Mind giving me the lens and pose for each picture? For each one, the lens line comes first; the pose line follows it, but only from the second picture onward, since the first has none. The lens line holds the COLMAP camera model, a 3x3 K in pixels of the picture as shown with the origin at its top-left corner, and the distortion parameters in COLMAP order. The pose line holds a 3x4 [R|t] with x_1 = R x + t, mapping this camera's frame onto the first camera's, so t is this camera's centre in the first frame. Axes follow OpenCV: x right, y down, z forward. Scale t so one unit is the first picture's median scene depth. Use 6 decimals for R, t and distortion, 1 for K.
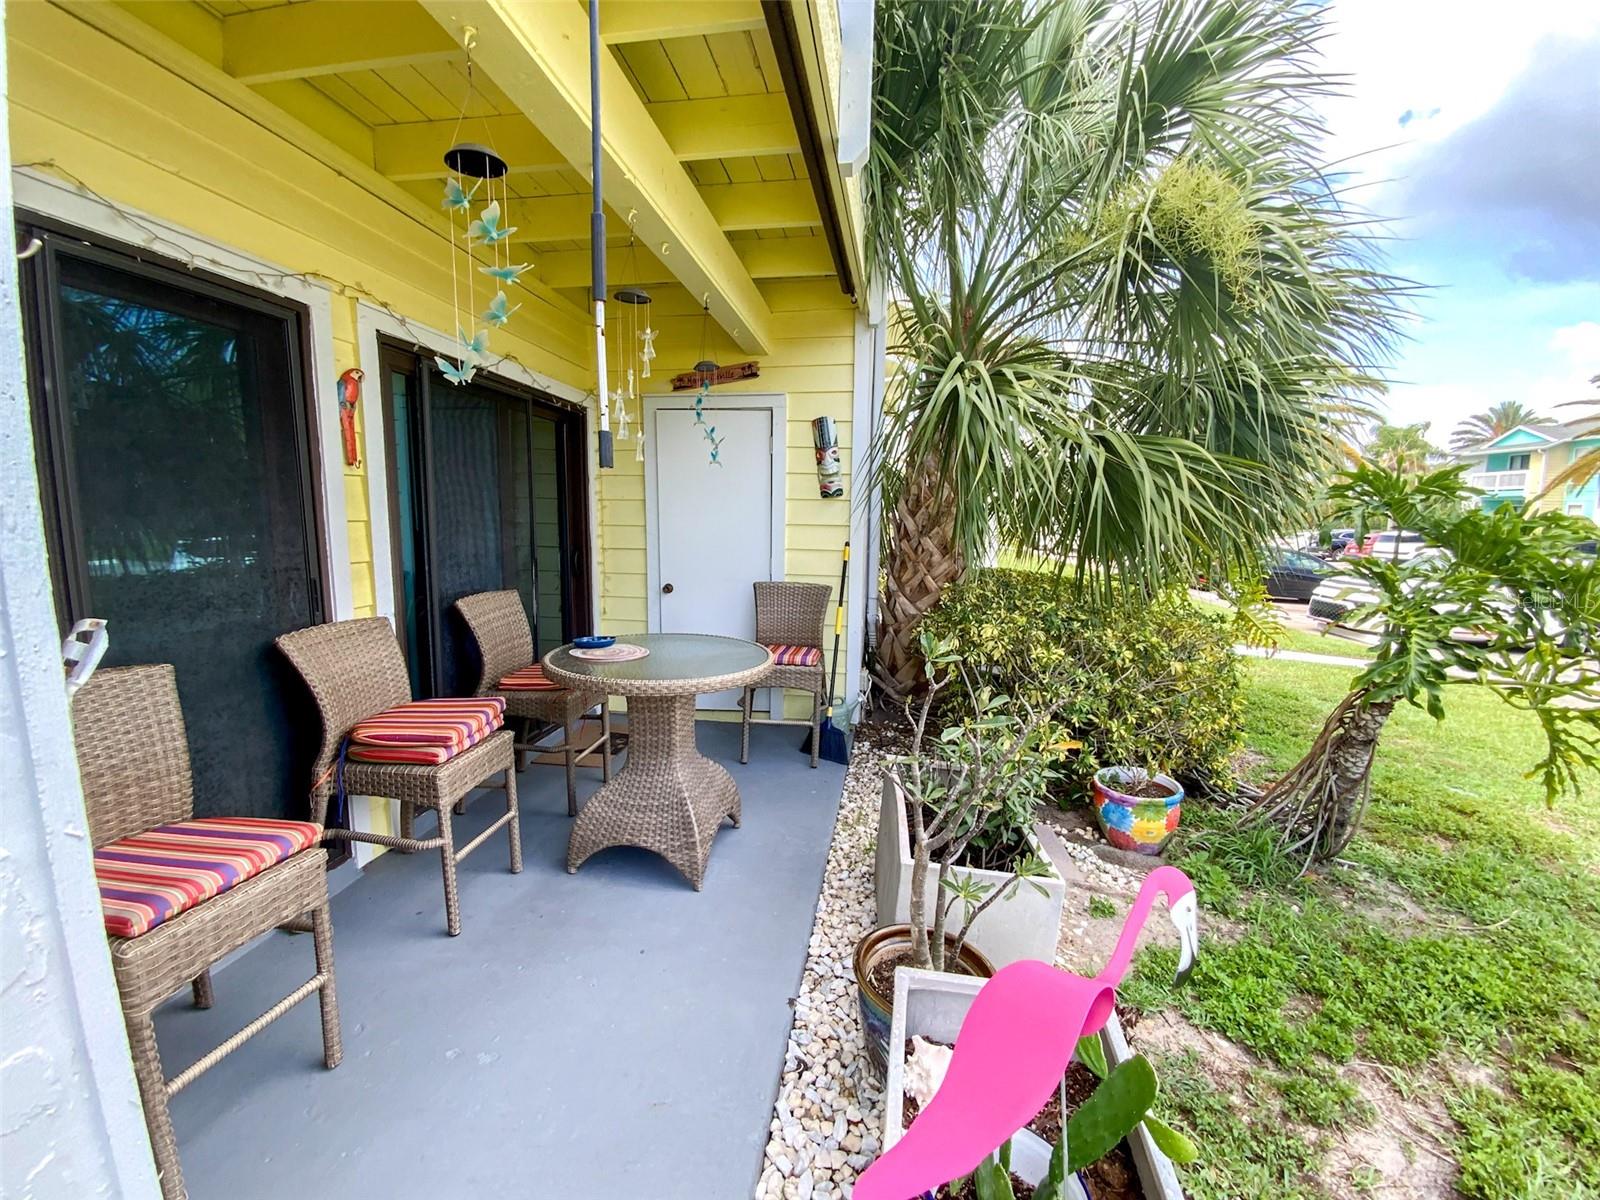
lens RADIAL K [[685.0, 0, 798.9], [0, 685.0, 607.1], [0, 0, 1]] dist [0.019021, -0.020807]
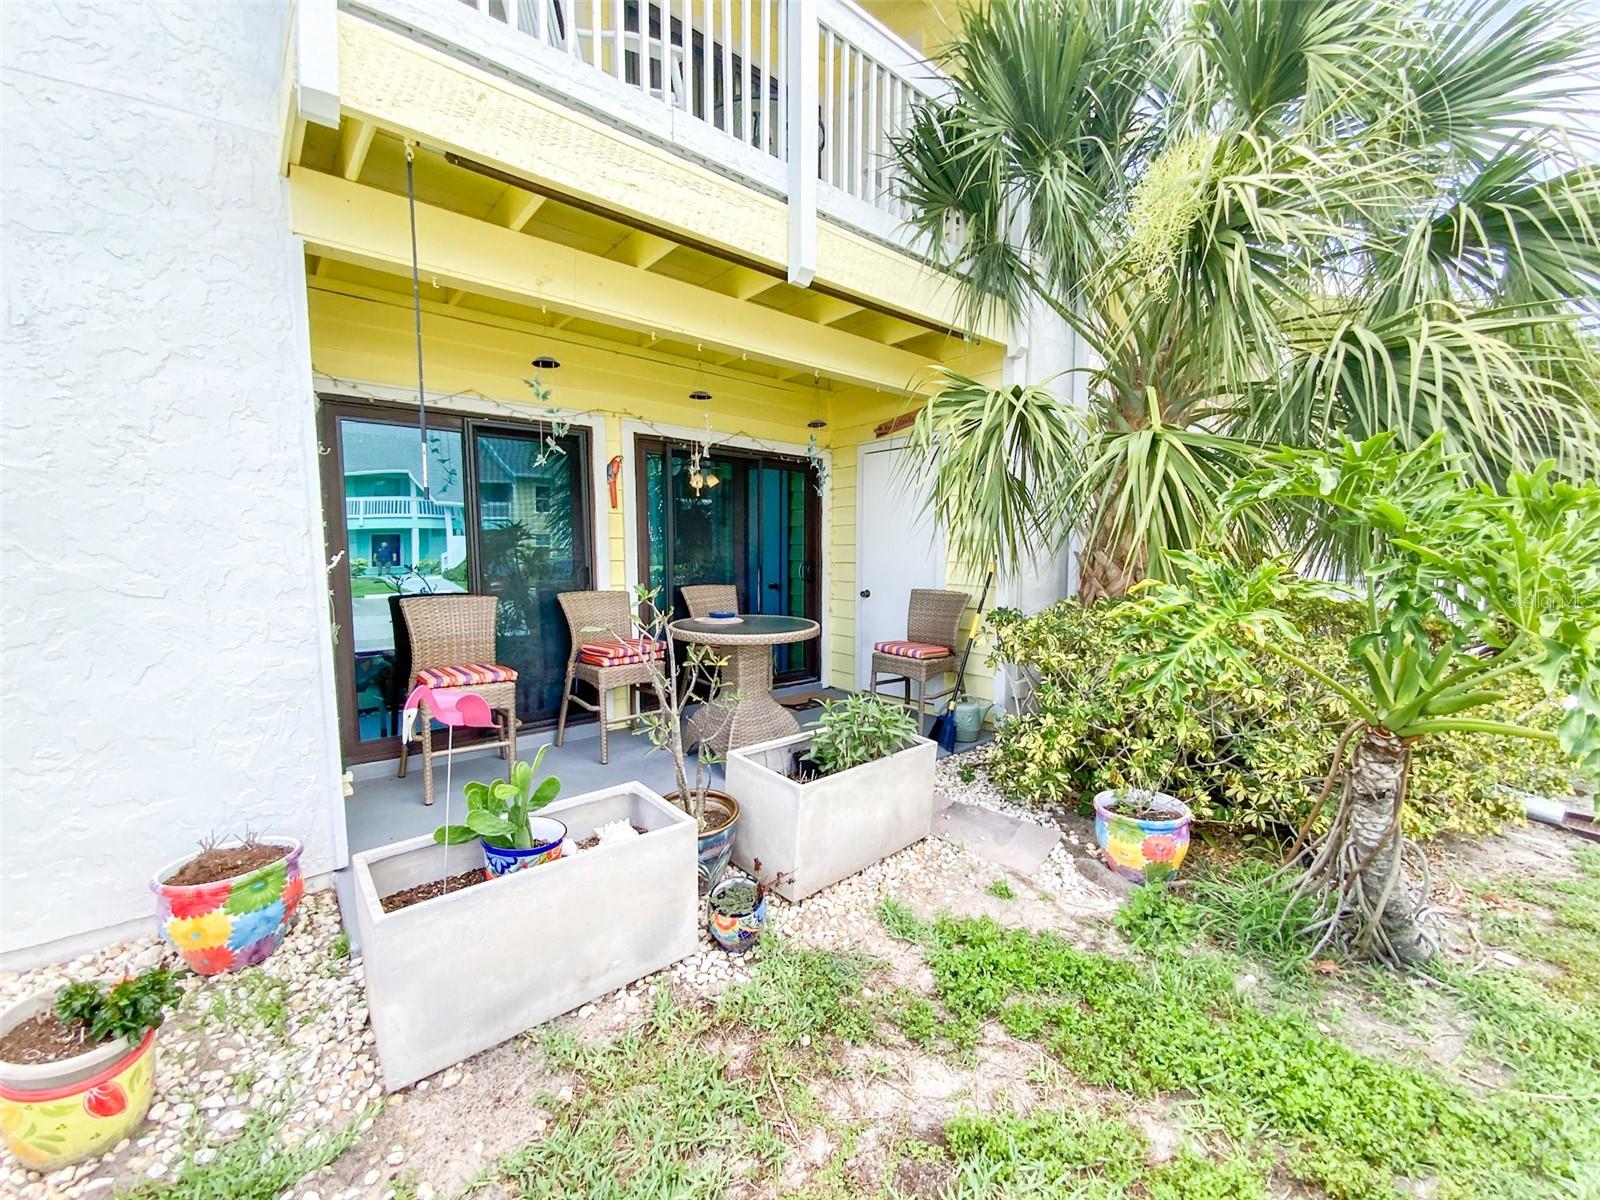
lens RADIAL K [[685.0, 0, 798.9], [0, 685.0, 607.1], [0, 0, 1]] dist [0.019021, -0.020807]
pose [[0.743103, 0.047072, -0.667519, 0.880605], [-0.082108, 0.996399, -0.021141, 0.053568], [0.664120, 0.070519, 0.744293, -0.020671]]
